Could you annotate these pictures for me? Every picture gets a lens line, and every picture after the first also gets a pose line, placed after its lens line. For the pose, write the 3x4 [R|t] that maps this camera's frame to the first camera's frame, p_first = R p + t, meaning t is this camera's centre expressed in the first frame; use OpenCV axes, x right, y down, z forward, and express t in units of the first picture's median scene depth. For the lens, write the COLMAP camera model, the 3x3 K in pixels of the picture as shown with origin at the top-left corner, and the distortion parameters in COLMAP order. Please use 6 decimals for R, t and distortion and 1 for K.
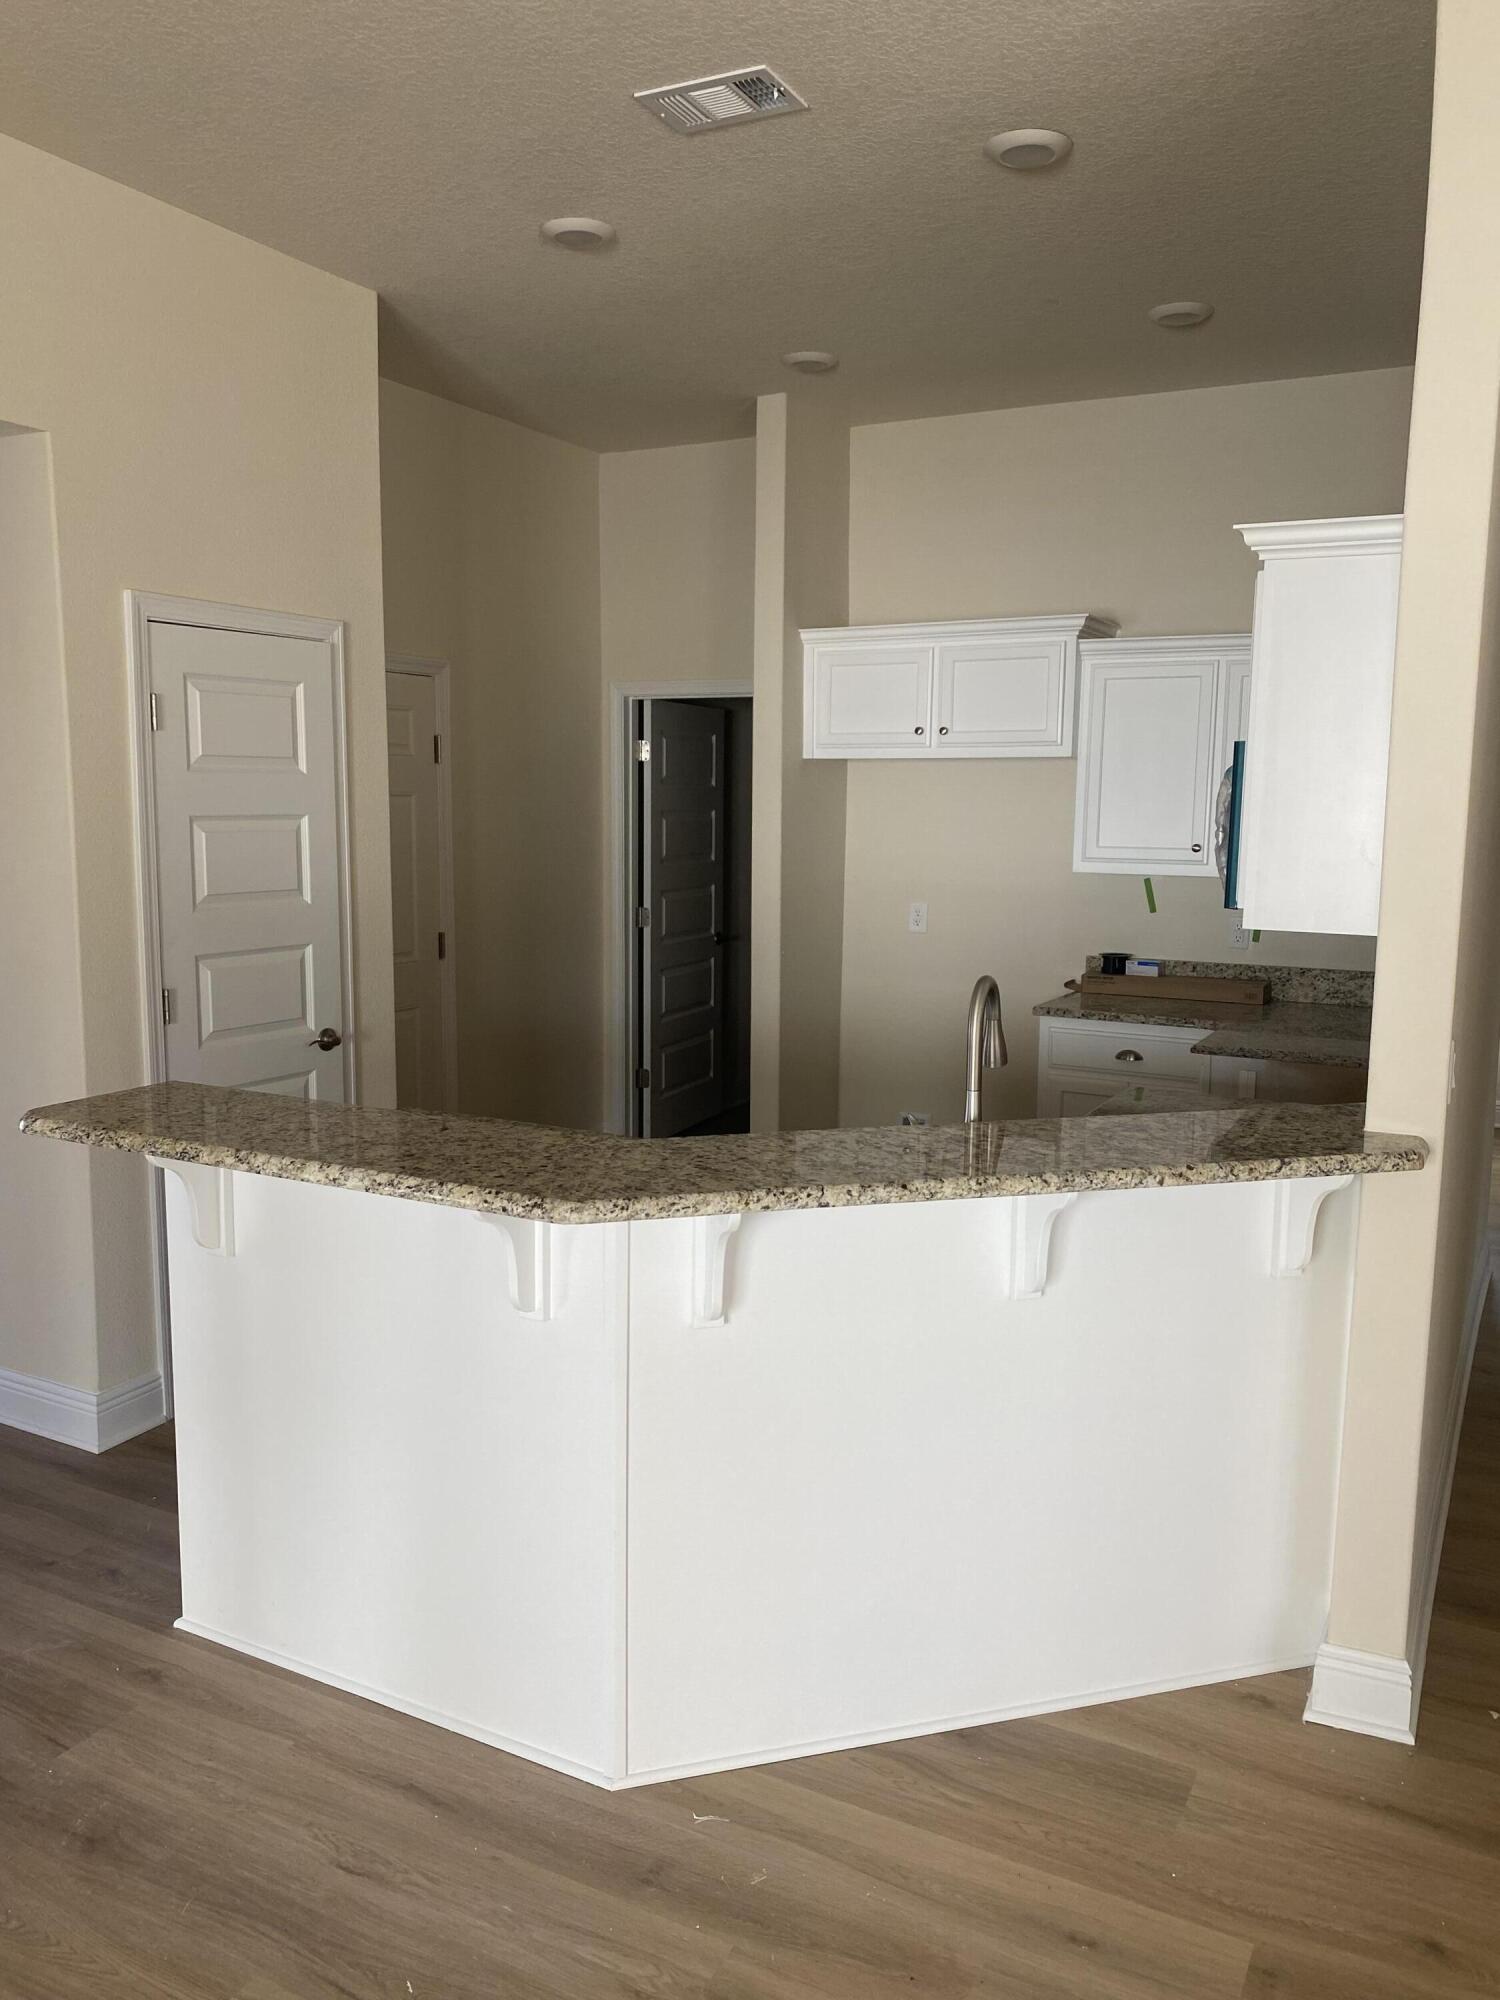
lens RADIAL K [[1527.5, 0, 749.9], [0, 1527.5, 1006.3], [0, 0, 1]] dist [0.051776, -0.017598]
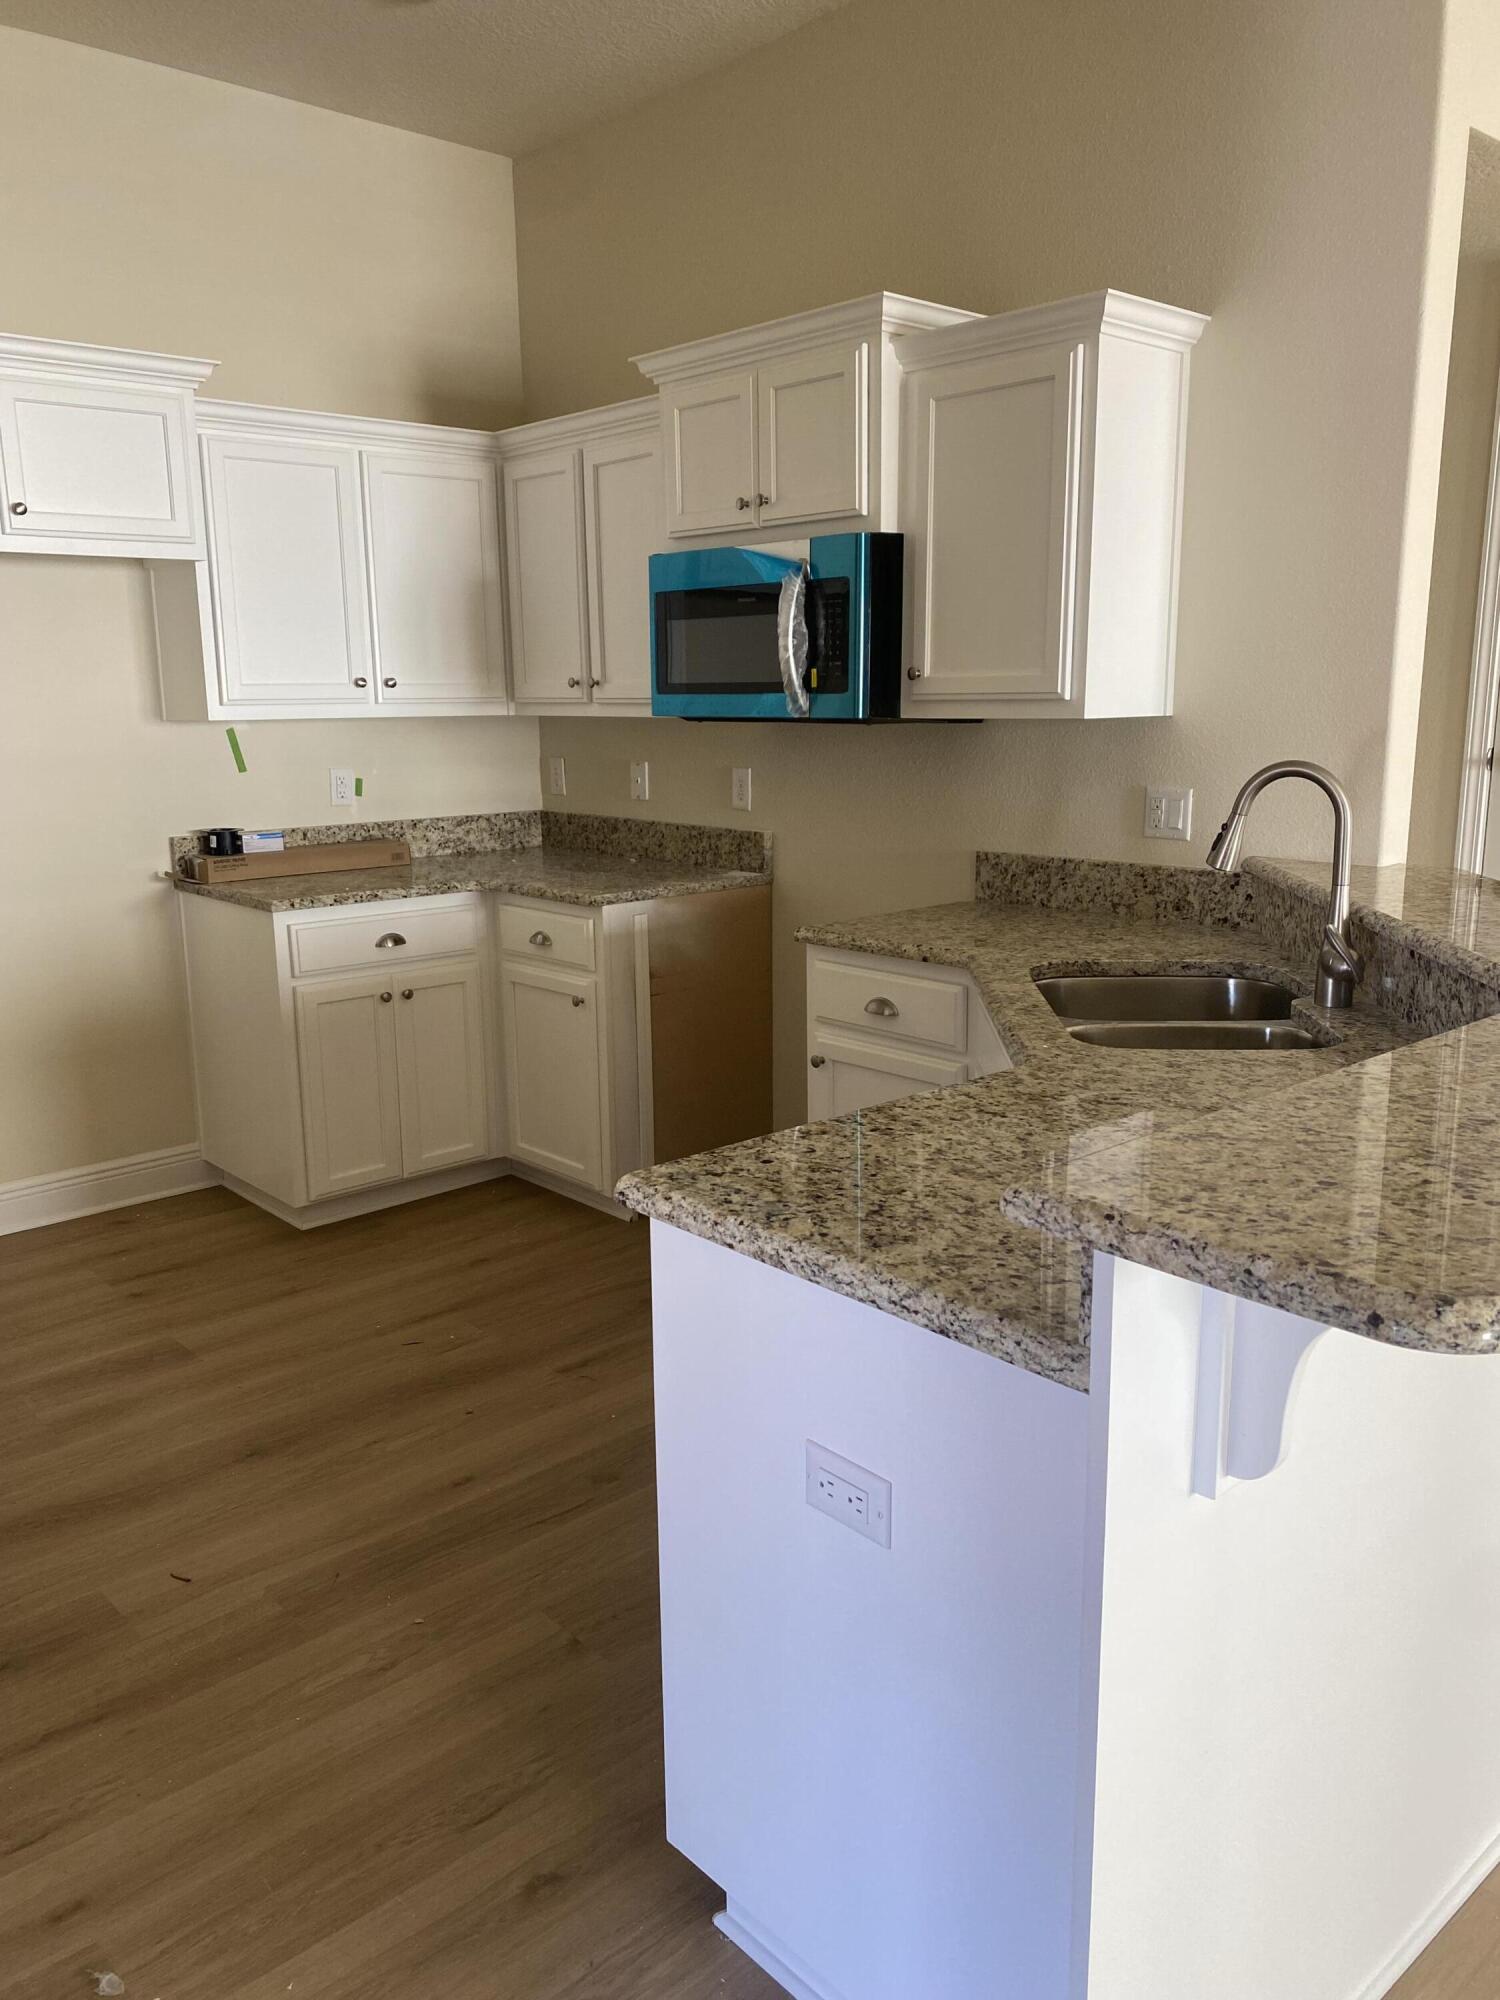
lens RADIAL K [[1527.5, 0, 747.5], [0, 1527.5, 993.7], [0, 0, 1]] dist [0.051776, -0.017598]
pose [[0.361832, -0.202955, 0.909883, -0.401881], [0.146264, 0.976286, 0.159602, -0.039656], [-0.920698, 0.075334, 0.382936, 0.484972]]
